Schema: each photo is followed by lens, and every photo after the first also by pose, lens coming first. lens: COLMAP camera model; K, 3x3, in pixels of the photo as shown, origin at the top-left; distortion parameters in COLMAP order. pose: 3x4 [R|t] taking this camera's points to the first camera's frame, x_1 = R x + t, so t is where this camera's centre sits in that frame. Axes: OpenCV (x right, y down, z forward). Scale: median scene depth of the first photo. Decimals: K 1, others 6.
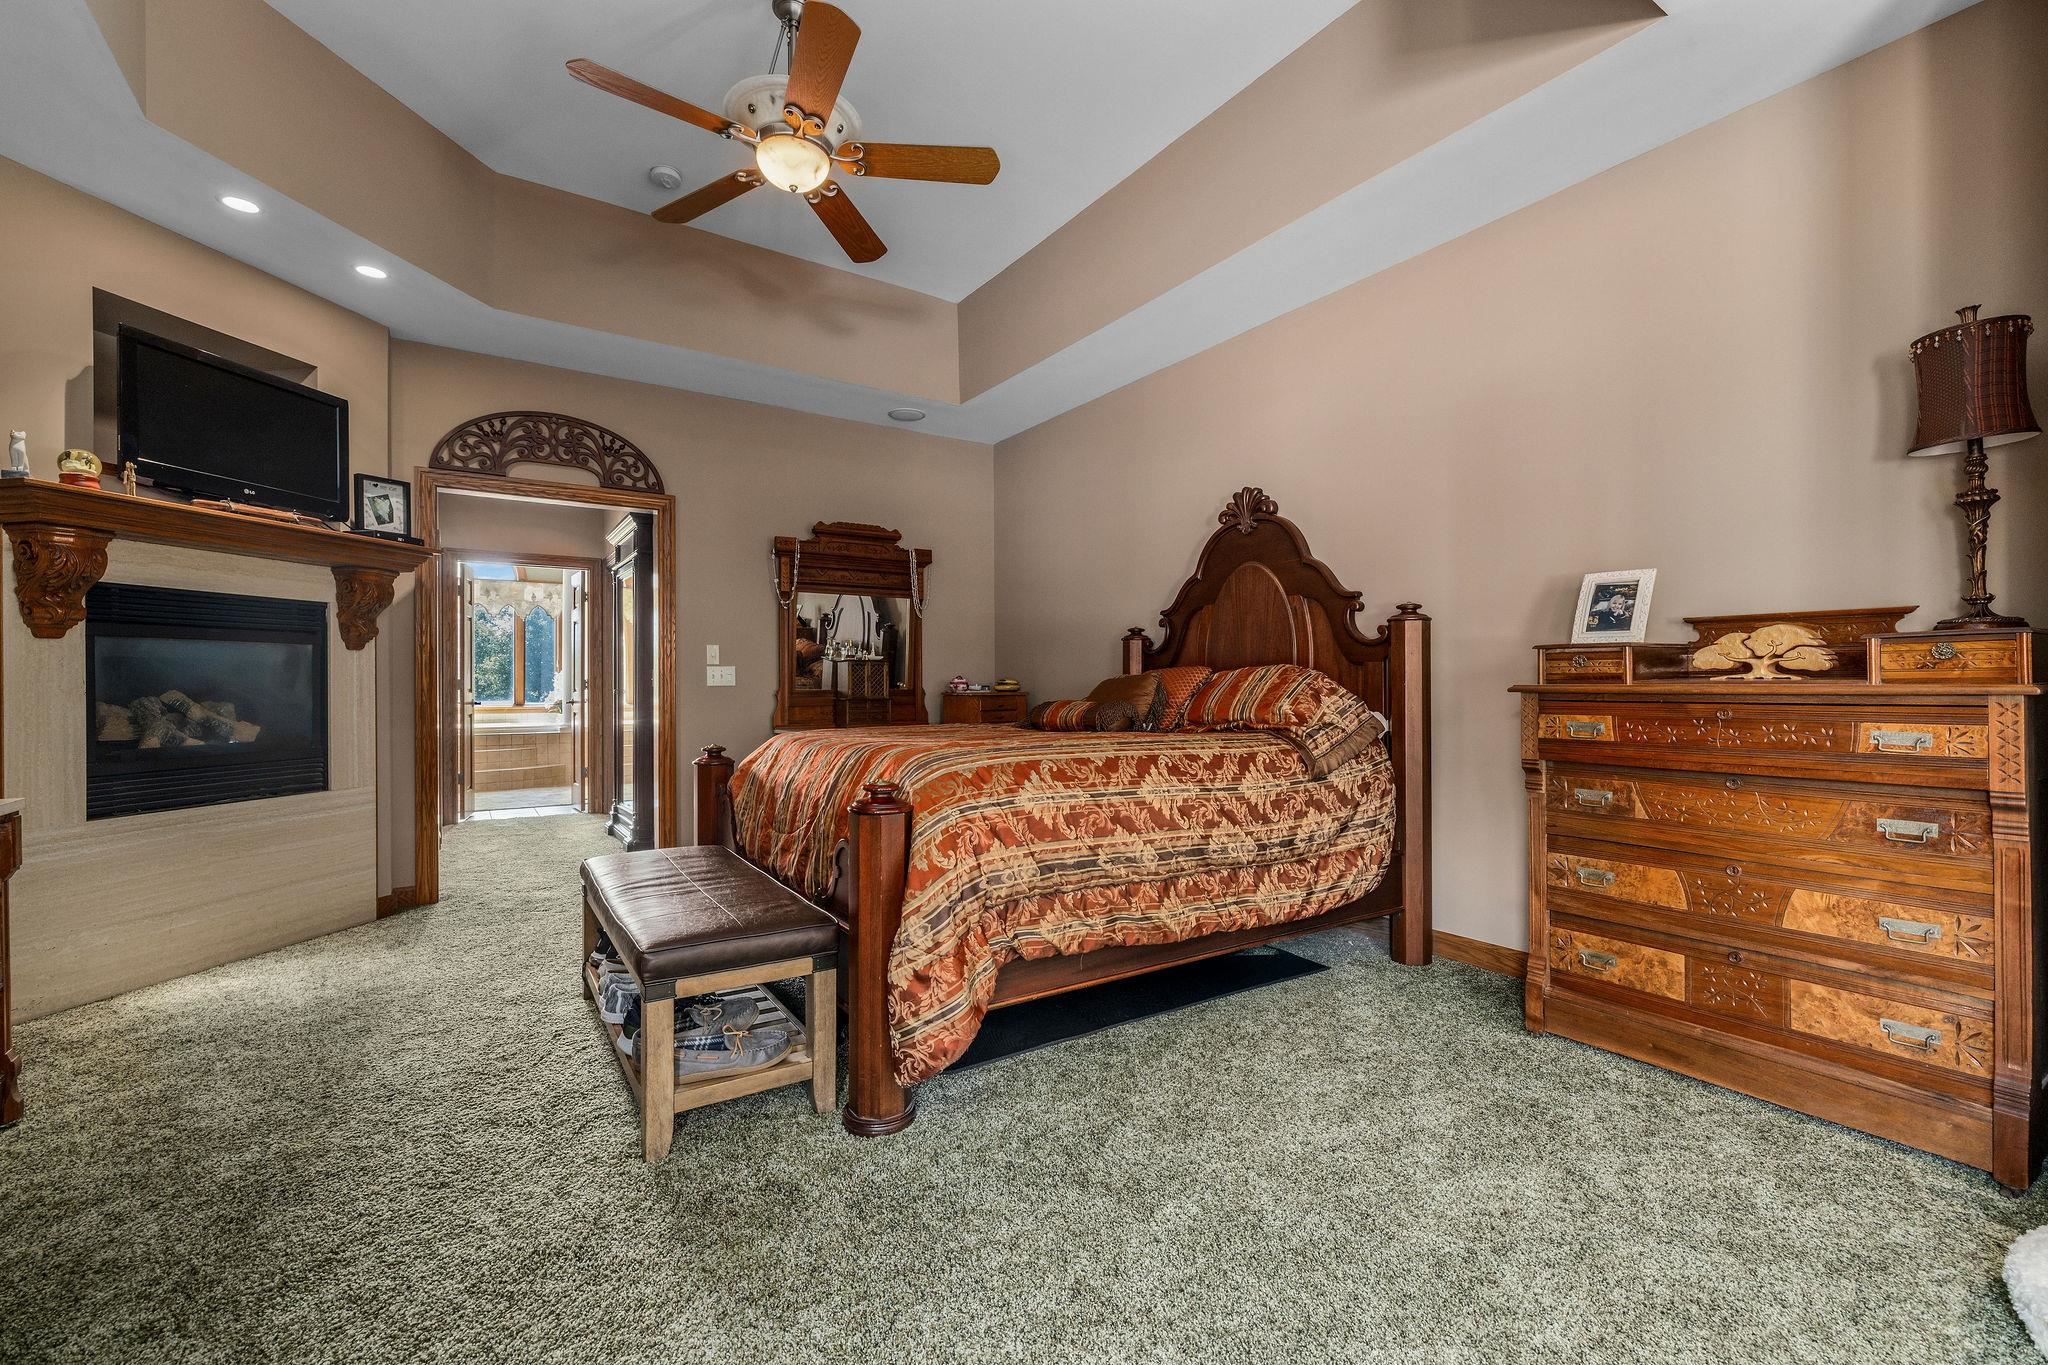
lens RADIAL K [[871.2, 0, 1020.6], [0, 871.2, 681.6], [0, 0, 1]] dist [0.001110, -0.000309]
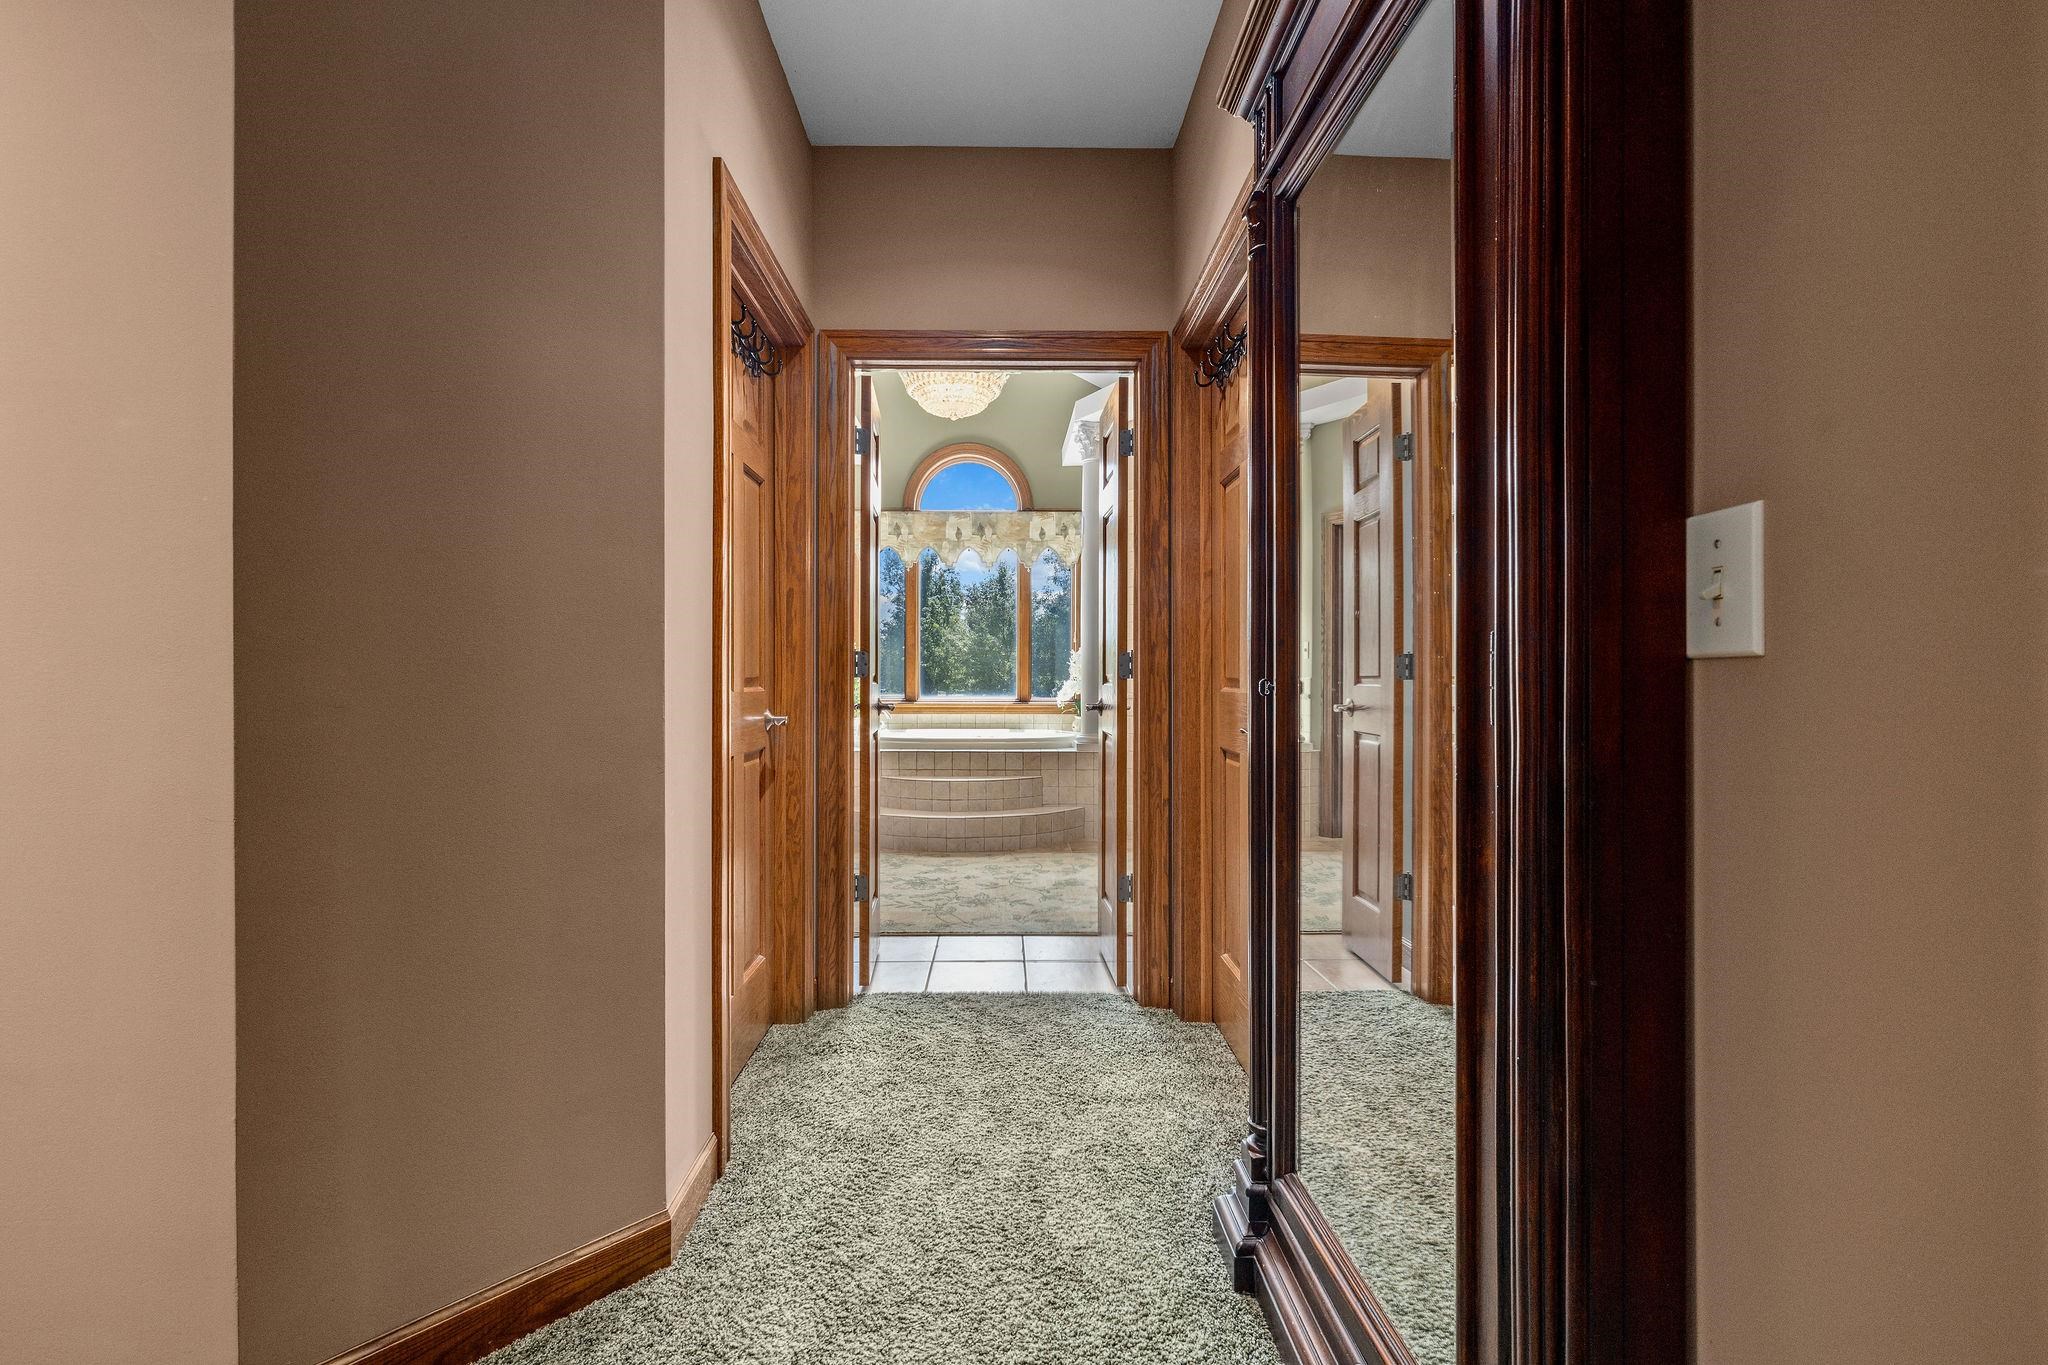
lens RADIAL K [[871.2, 0, 1021.1], [0, 871.2, 678.2], [0, 0, 1]] dist [0.001110, -0.000309]
pose [[0.848439, 0.006465, -0.529254, -0.248994], [-0.002775, 0.999966, 0.007766, 0.004715], [0.529286, -0.005120, 0.848428, 0.480415]]
